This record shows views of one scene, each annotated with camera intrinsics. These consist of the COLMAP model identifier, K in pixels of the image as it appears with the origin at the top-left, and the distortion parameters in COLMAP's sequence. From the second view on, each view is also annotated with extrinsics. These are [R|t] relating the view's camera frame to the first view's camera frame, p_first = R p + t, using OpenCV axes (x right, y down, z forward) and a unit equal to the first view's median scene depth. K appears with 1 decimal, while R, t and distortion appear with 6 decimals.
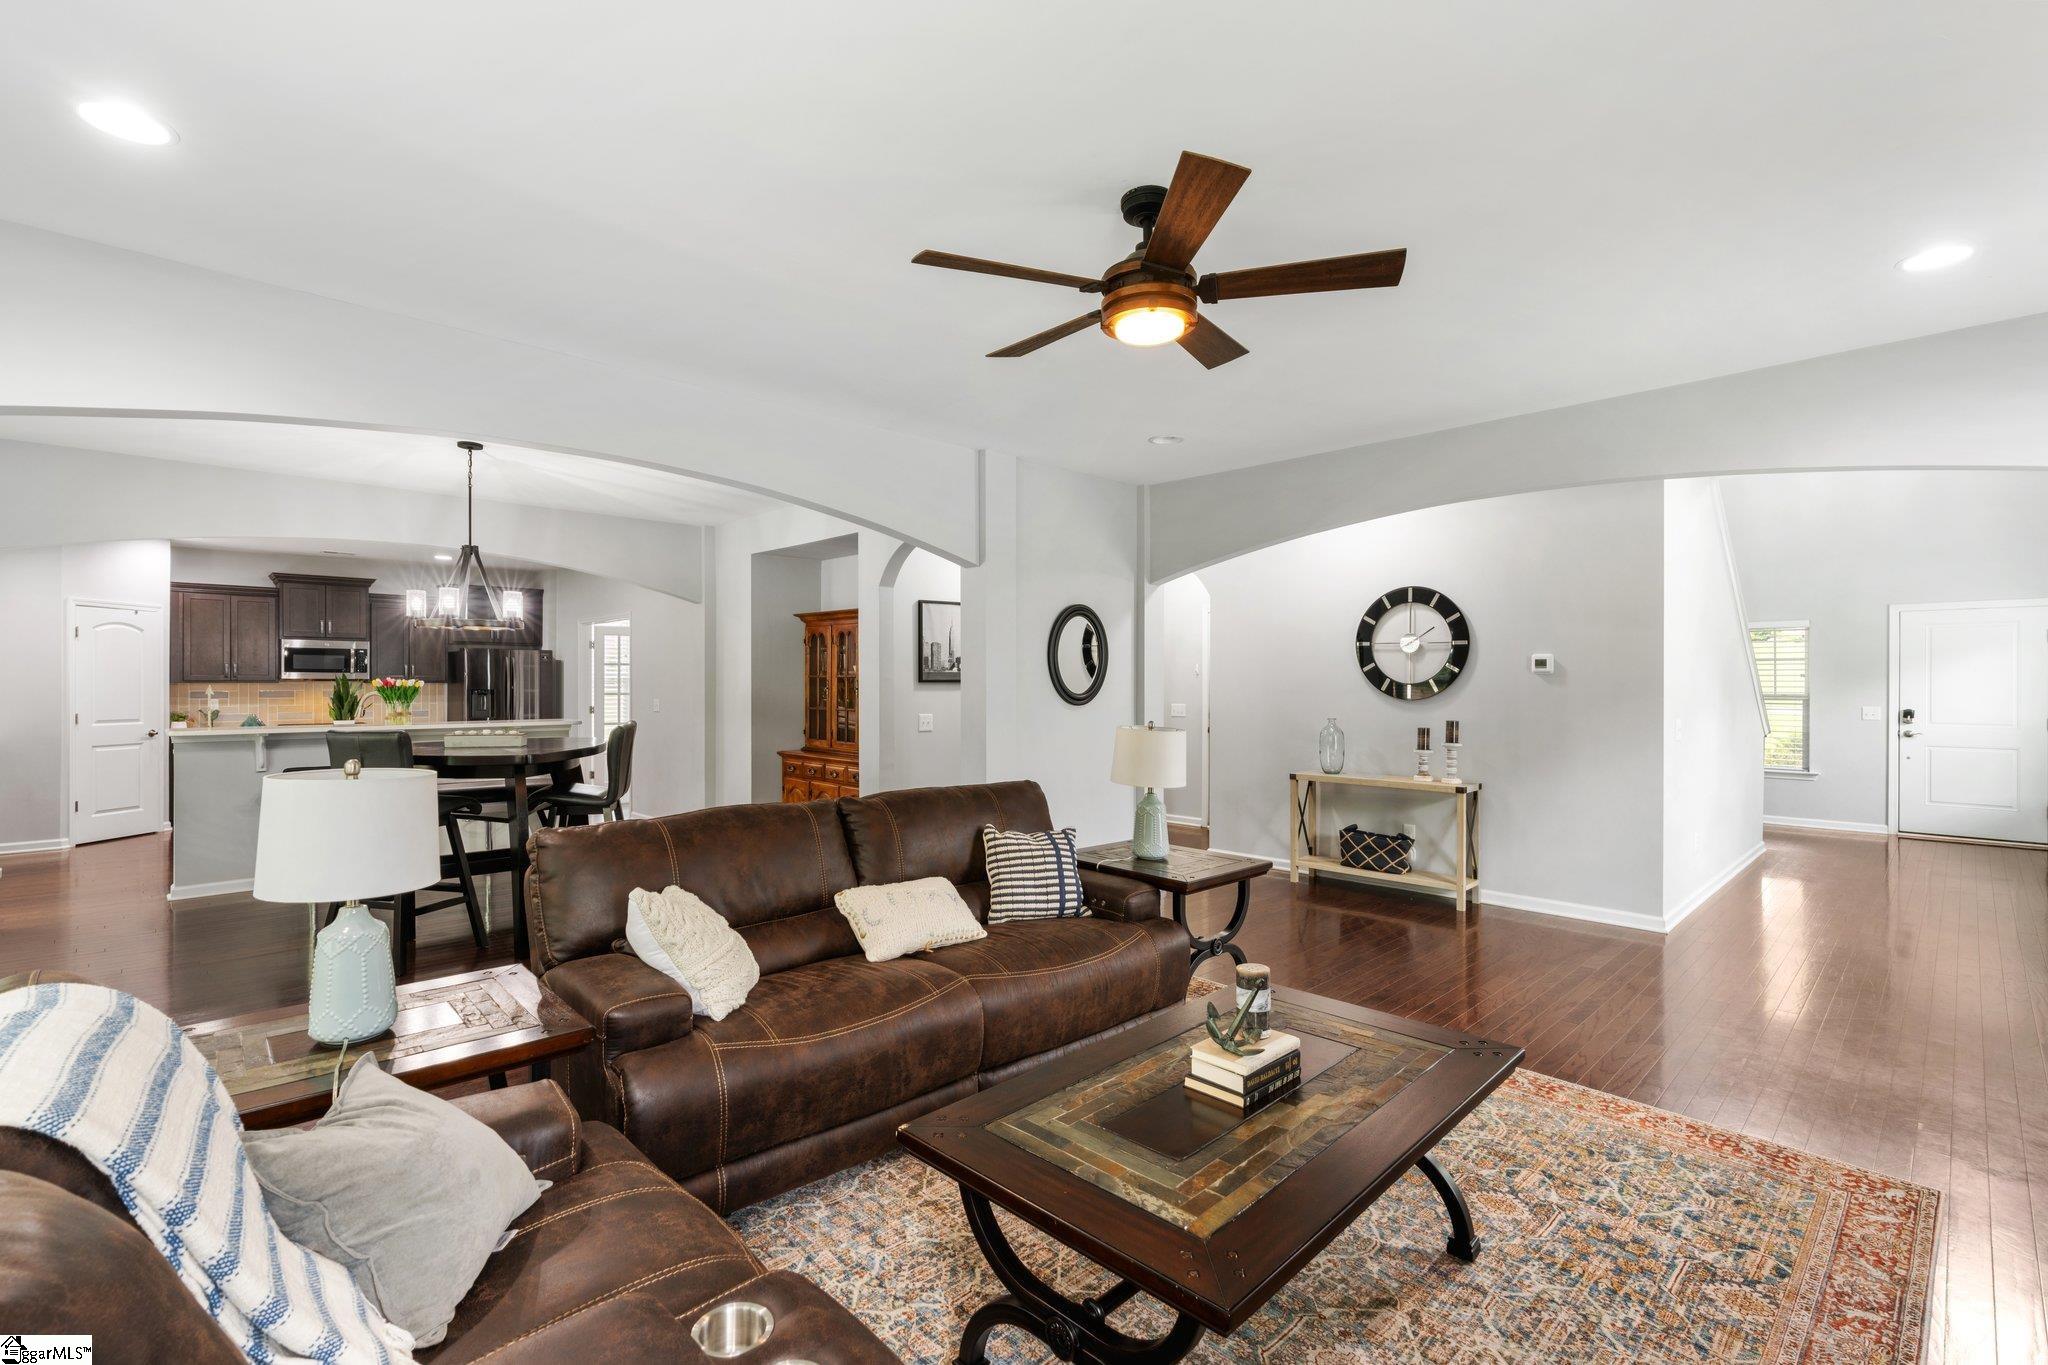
lens RADIAL K [[926.5, 0, 1024.0], [0, 926.5, 682.5], [0, 0, 1]] dist [-0.000541, -0.000118]
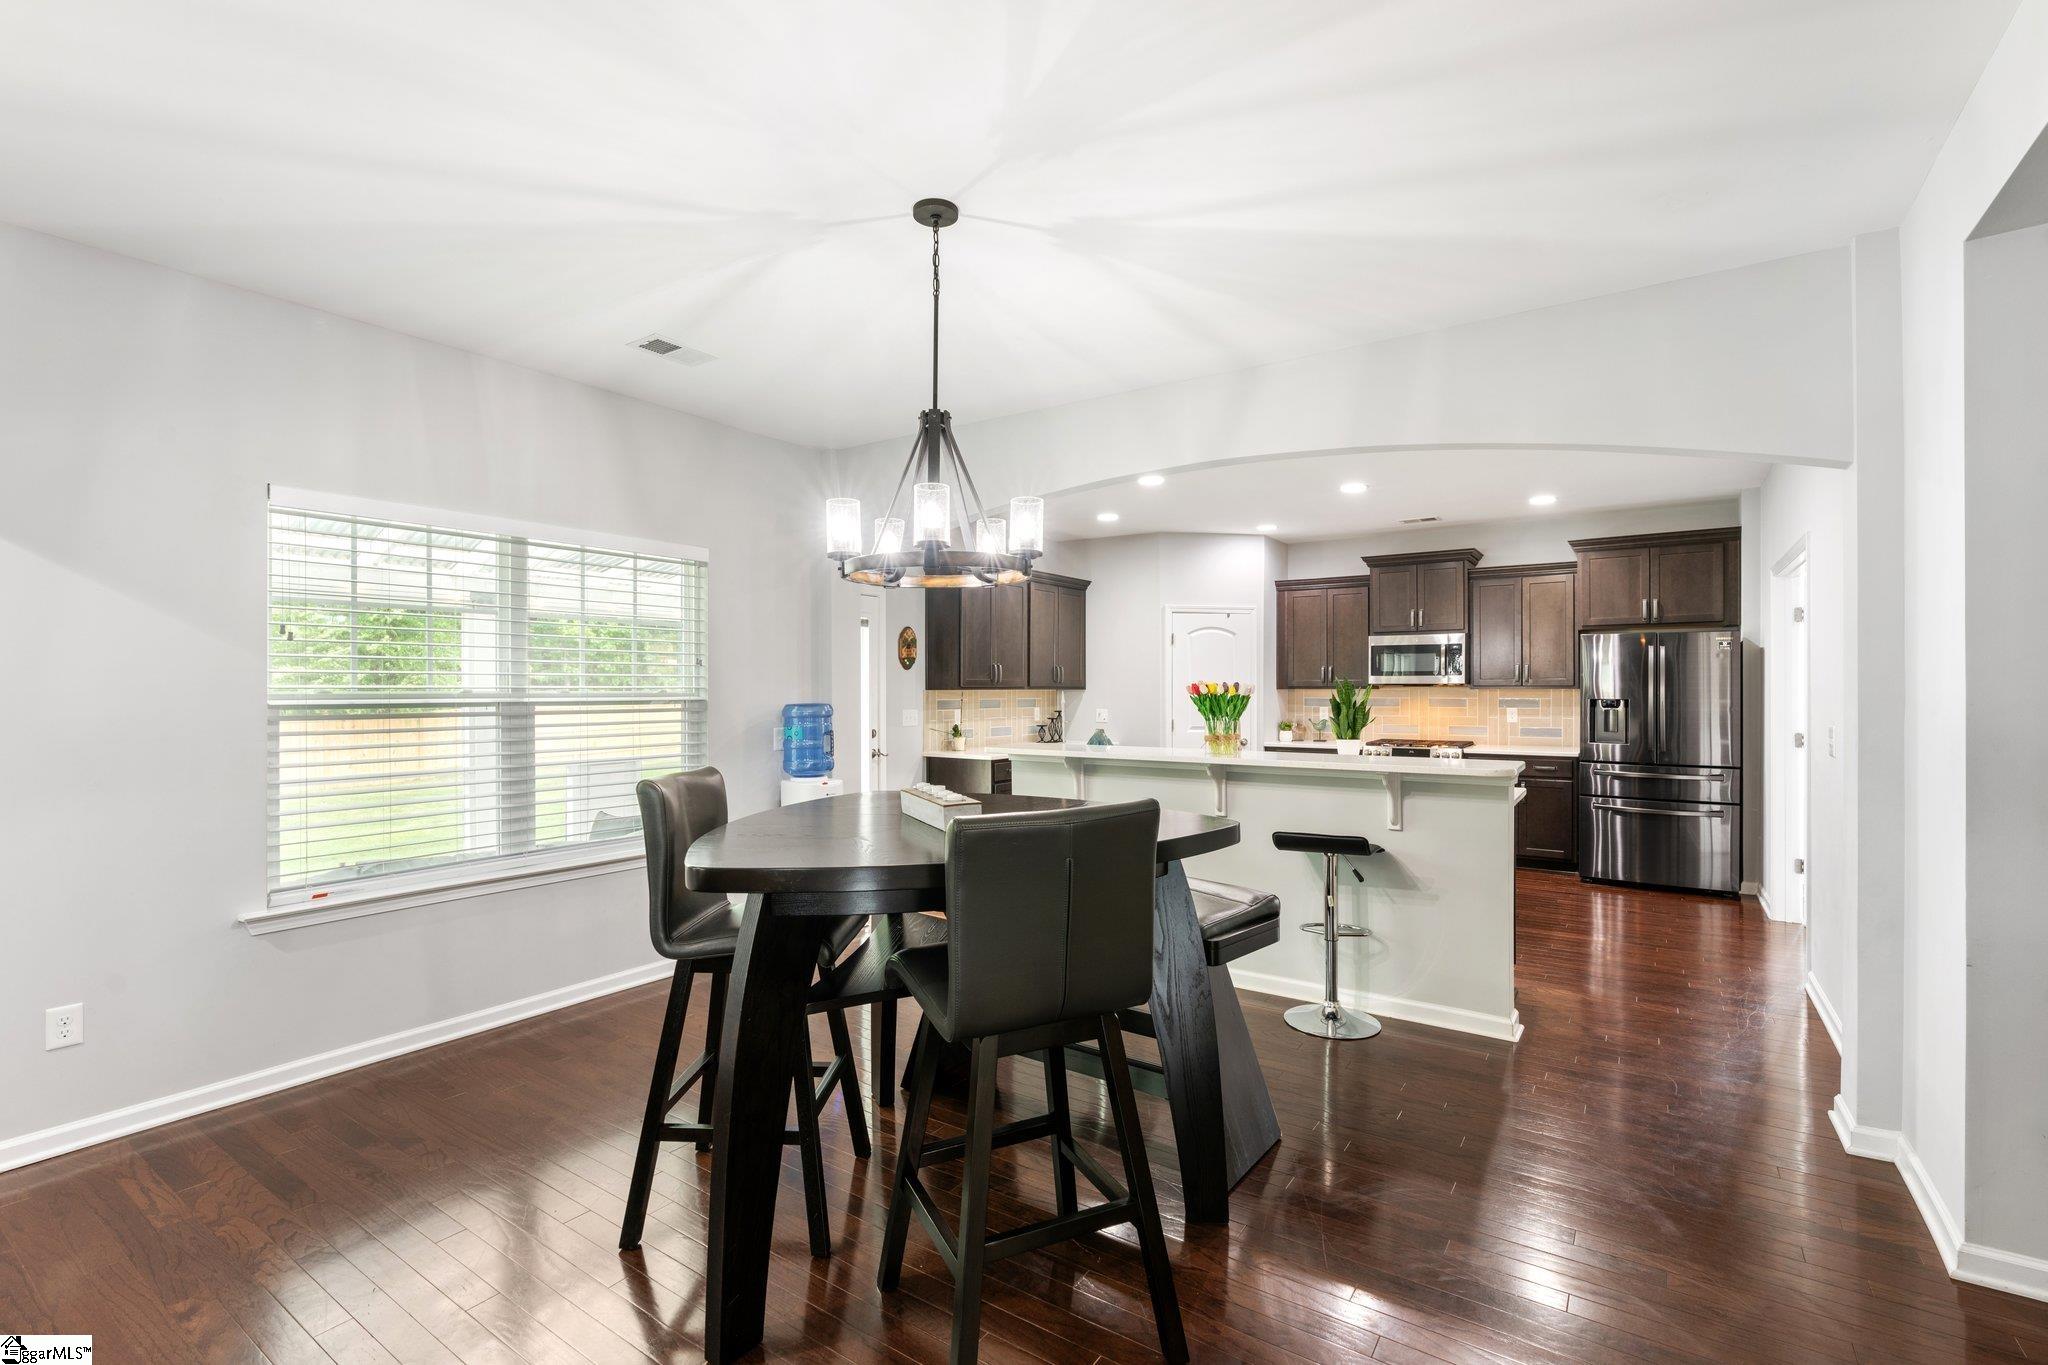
lens RADIAL K [[906.3, 0, 1042.4], [0, 906.3, 695.4], [0, 0, 1]] dist [0.000409, -0.000041]
pose [[0.199294, 0.005443, -0.979925, -0.065694], [0.002265, 0.999979, 0.006015, 0.000680], [0.979937, -0.003418, 0.199277, 0.552630]]
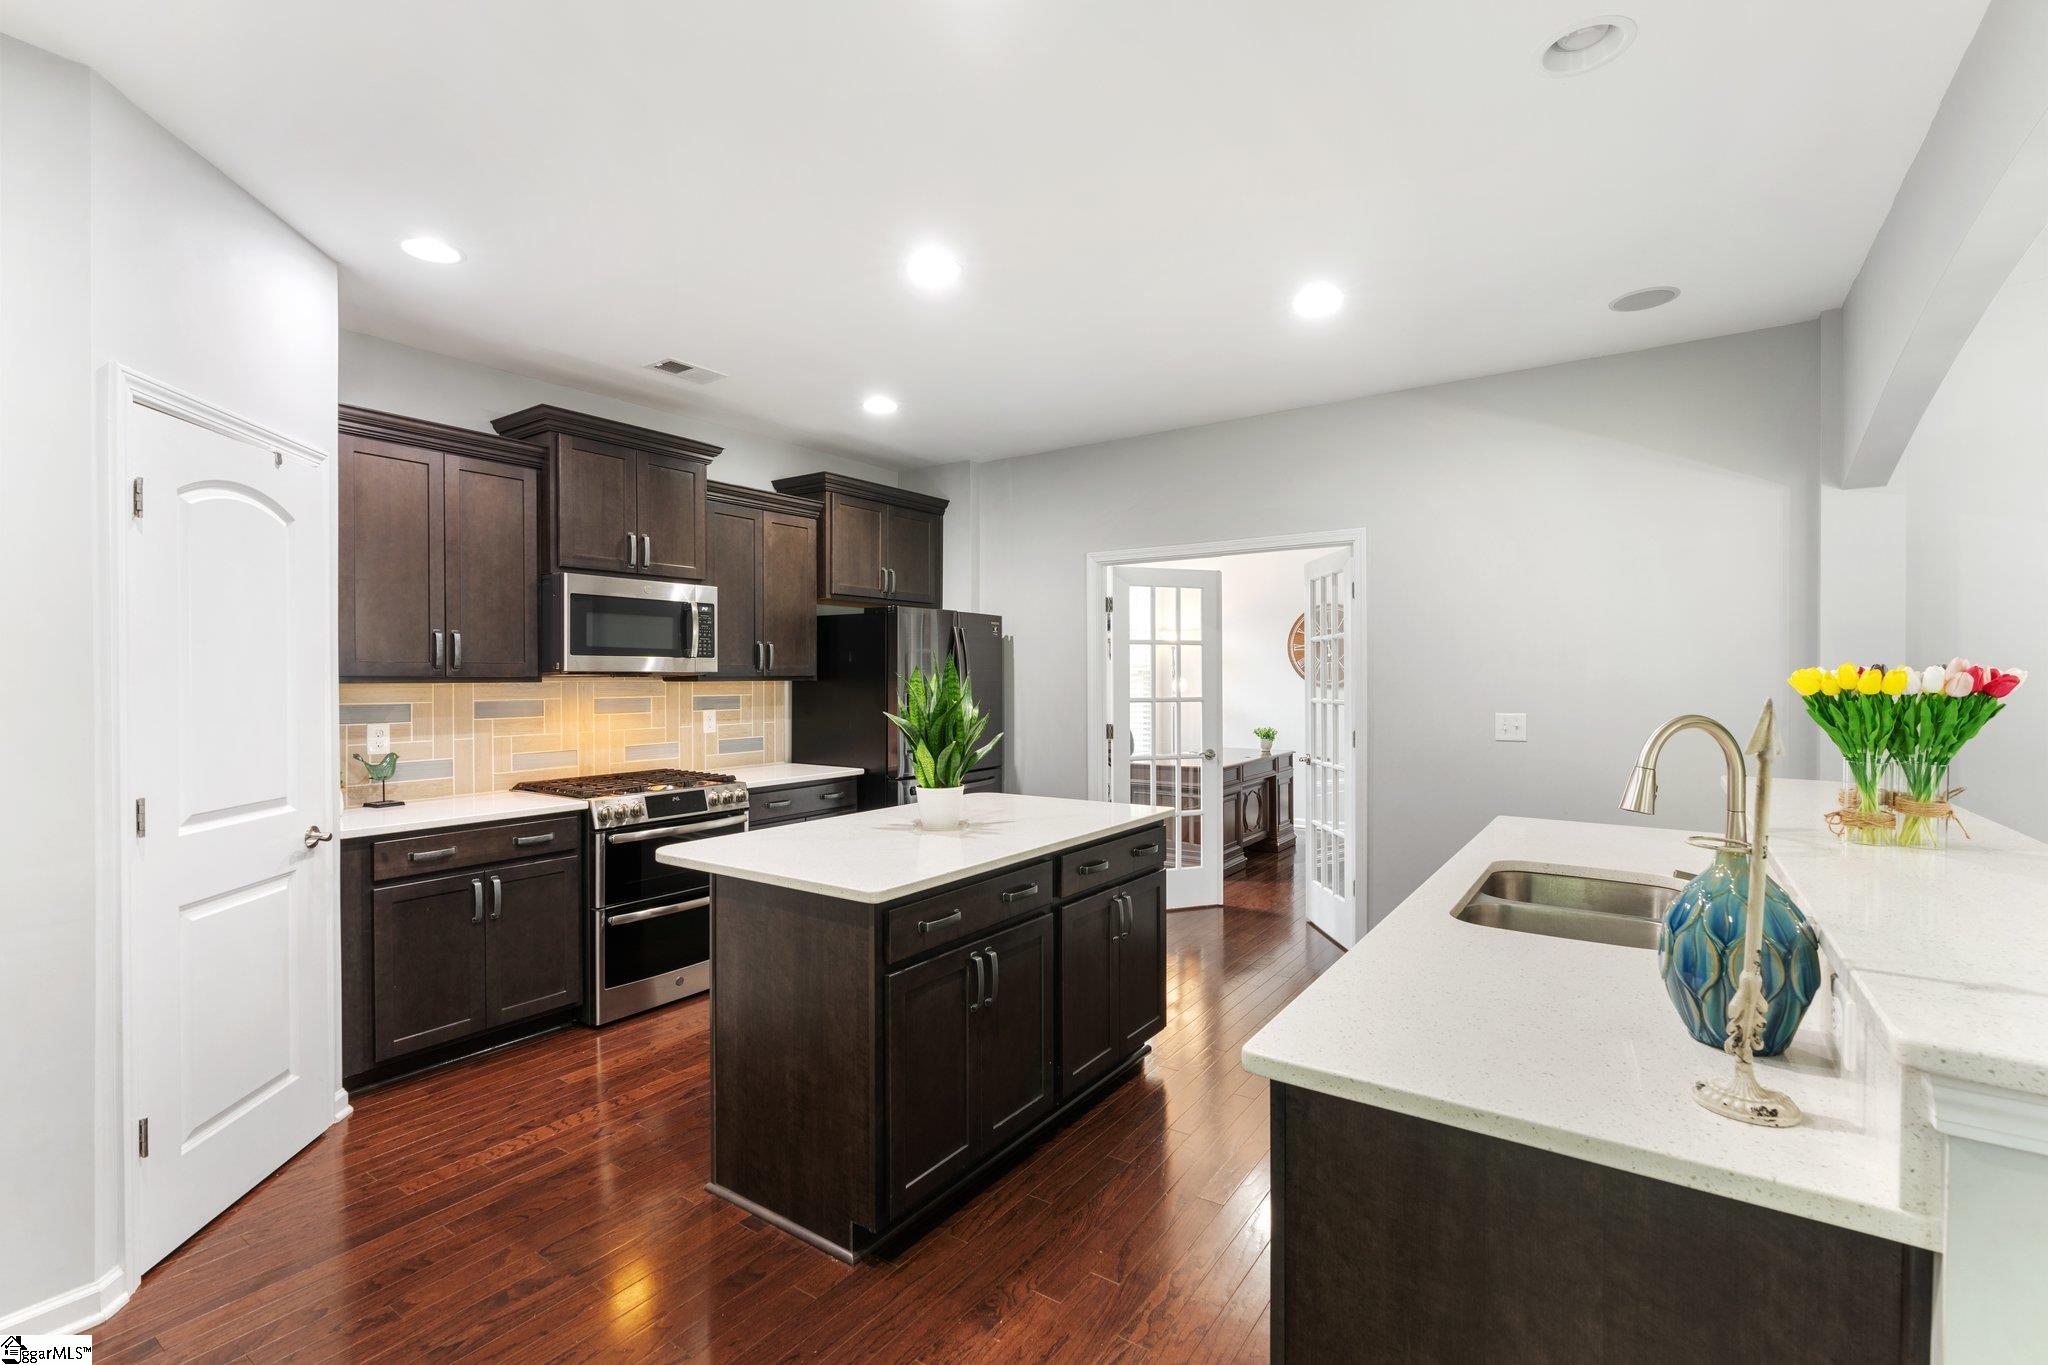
lens RADIAL K [[926.5, 0, 1024.0], [0, 926.5, 682.5], [0, 0, 1]] dist [-0.000541, -0.000118]
pose [[0.980251, -0.002293, 0.197745, -0.685120], [0.001086, 0.999980, 0.006212, -0.001478], [-0.197756, -0.005875, 0.980234, 0.568226]]
